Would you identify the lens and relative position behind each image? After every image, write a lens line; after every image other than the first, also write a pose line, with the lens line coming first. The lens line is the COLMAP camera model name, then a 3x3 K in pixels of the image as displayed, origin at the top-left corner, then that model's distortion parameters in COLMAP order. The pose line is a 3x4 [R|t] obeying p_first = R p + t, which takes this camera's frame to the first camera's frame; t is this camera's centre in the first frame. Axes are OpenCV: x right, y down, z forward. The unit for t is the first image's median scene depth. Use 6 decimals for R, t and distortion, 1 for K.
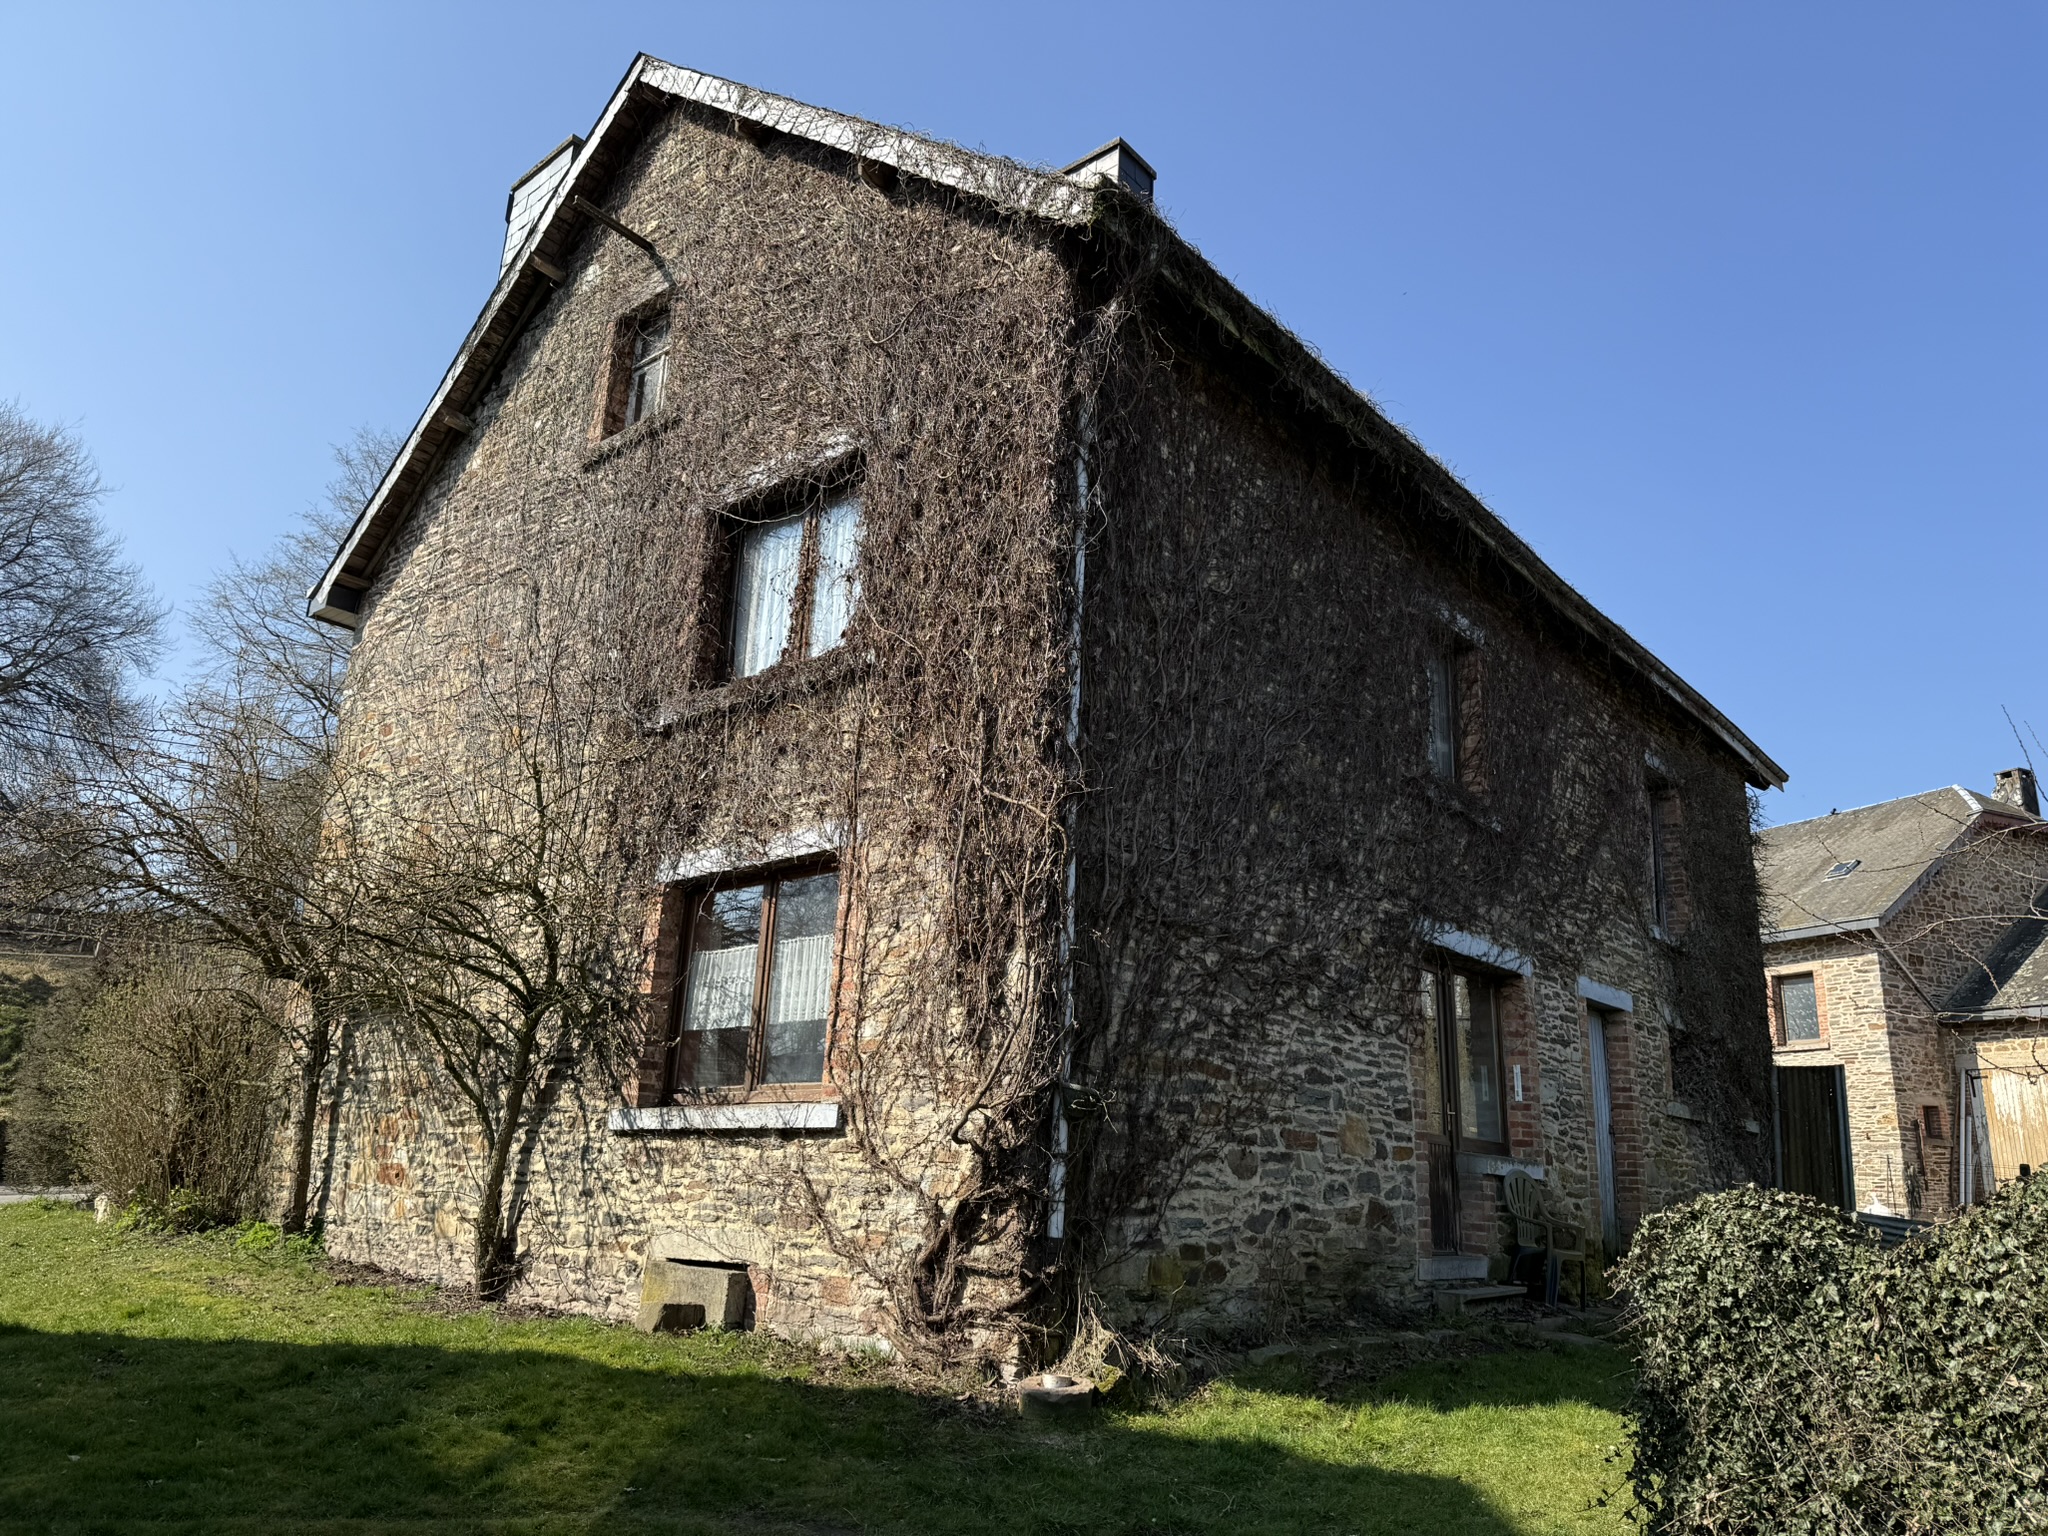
lens RADIAL K [[1410.2, 0, 1024.0], [0, 1410.2, 768.0], [0, 0, 1]] dist [0.163310, -0.307839]
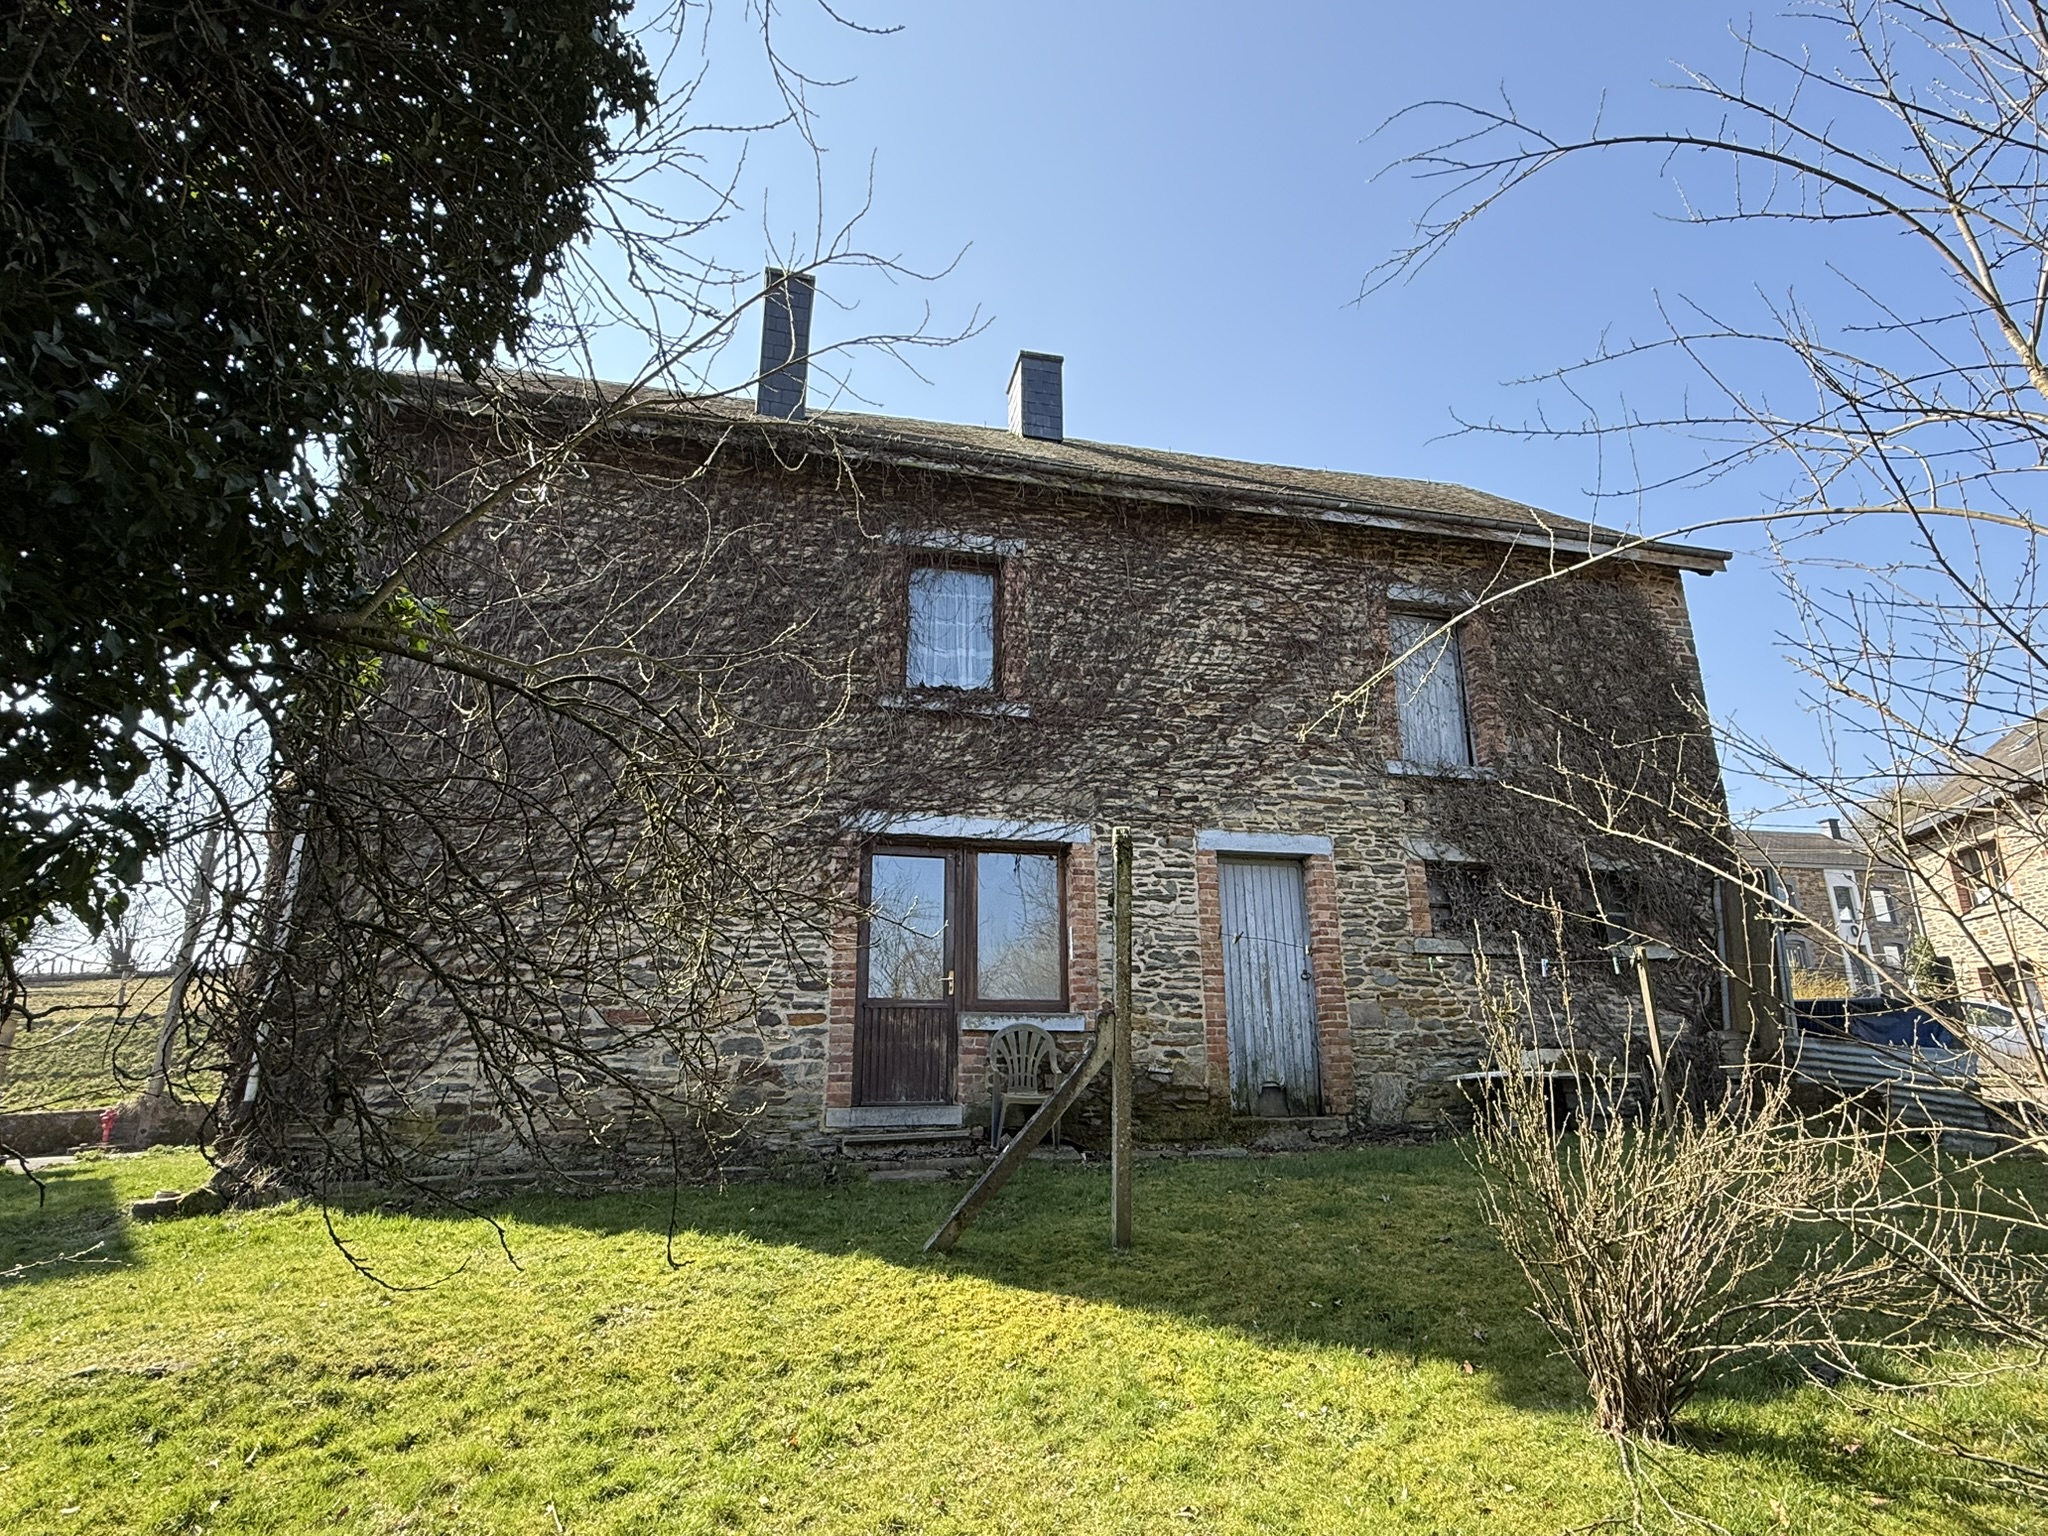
lens RADIAL K [[1098.1, 0, 1024.0], [0, 1098.1, 768.0], [0, 0, 1]] dist [0.009522, -0.021525]
pose [[0.817260, -0.218635, -0.533183, 0.938772], [0.208130, 0.974767, -0.080689, 0.182451], [0.537371, -0.045027, 0.842143, 0.364602]]
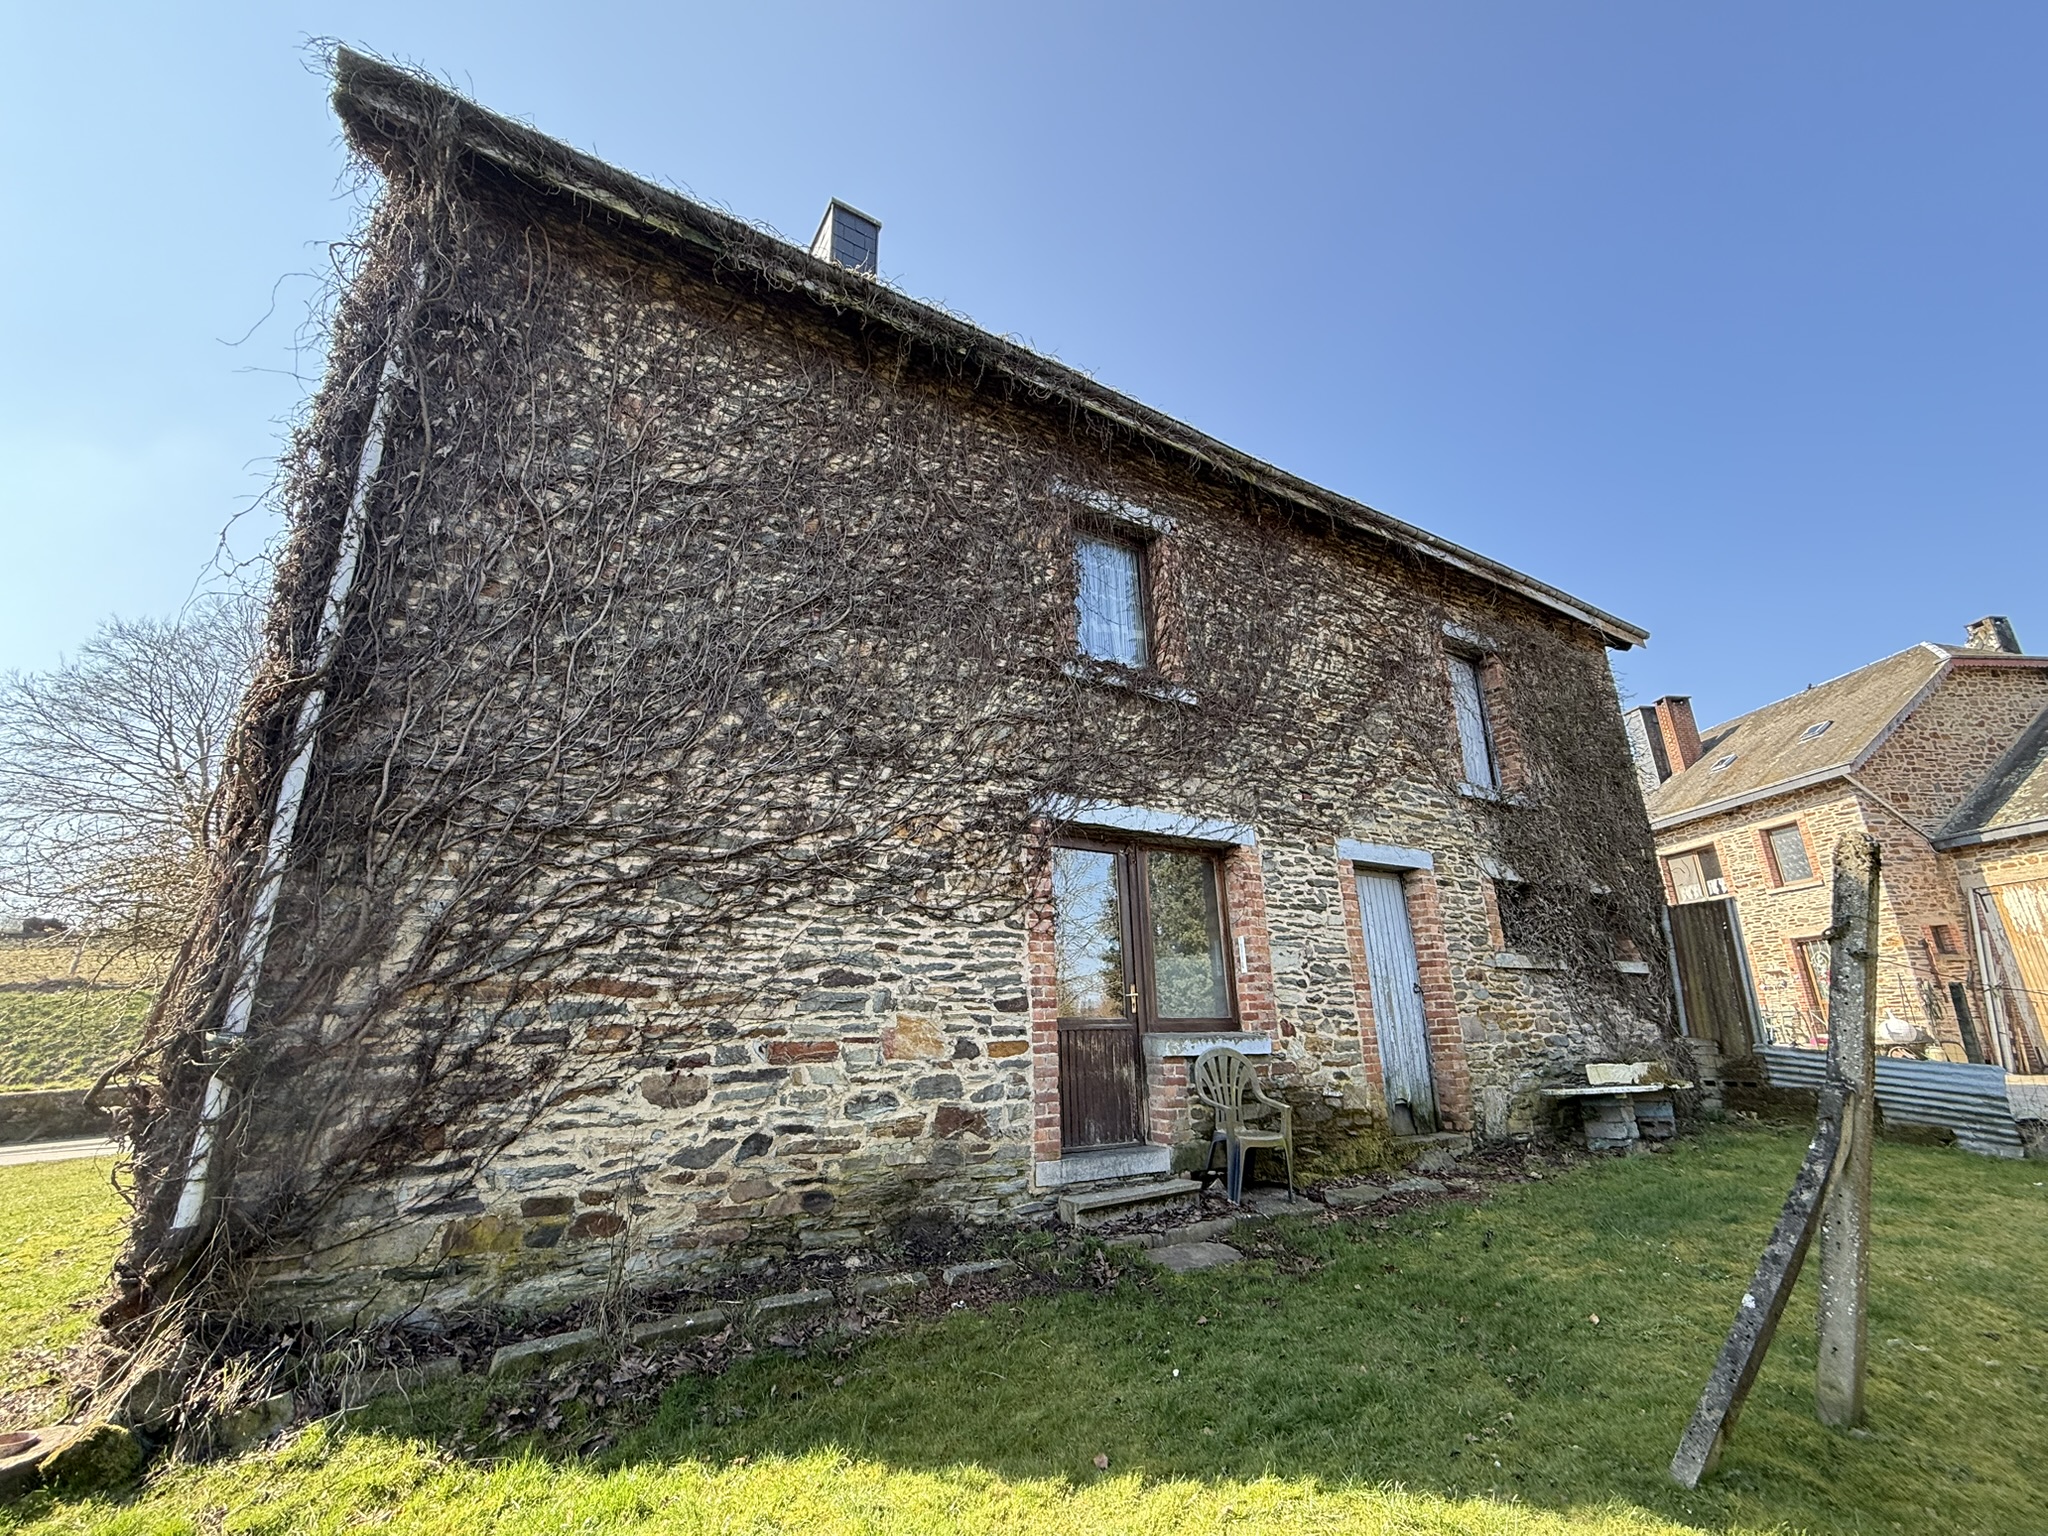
lens RADIAL K [[874.7, 0, 1024.0], [0, 874.7, 768.0], [0, 0, 1]] dist [0.013090, -0.020090]
pose [[0.951176, -0.157214, -0.265610, 0.459148], [0.150069, 0.987552, -0.047117, 0.121108], [0.269711, 0.004957, 0.962929, 0.468935]]
